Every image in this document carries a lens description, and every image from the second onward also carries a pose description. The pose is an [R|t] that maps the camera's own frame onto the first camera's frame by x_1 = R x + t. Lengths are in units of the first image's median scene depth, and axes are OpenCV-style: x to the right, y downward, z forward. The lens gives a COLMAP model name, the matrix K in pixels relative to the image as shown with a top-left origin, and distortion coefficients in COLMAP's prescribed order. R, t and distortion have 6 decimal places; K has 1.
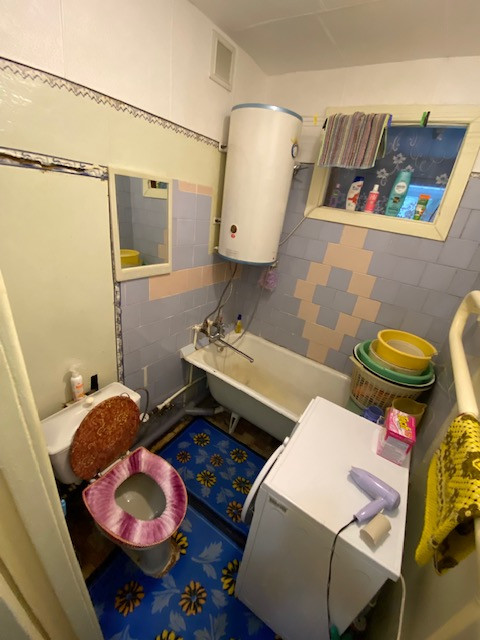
lens RADIAL K [[260.2, 0, 243.4], [0, 260.2, 319.9], [0, 0, 1]] dist [0.019084, -0.019838]
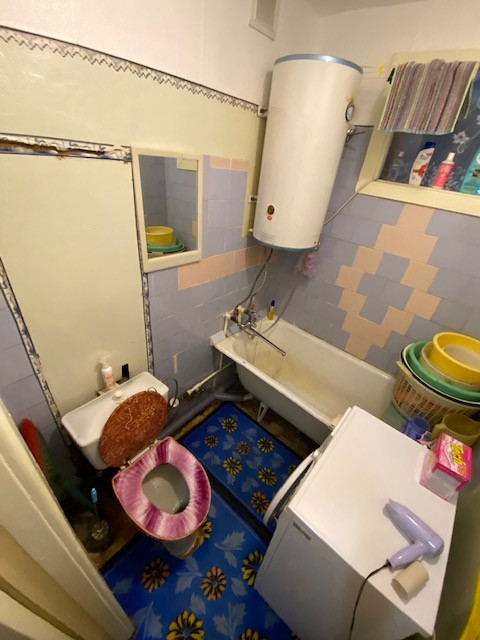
lens RADIAL K [[260.2, 0, 243.4], [0, 260.2, 319.9], [0, 0, 1]] dist [0.019084, -0.019838]
pose [[0.990215, 0.049881, -0.130329, 0.005932], [-0.035006, 0.992860, 0.114032, -0.092970], [0.135086, -0.108354, 0.984891, 0.089821]]
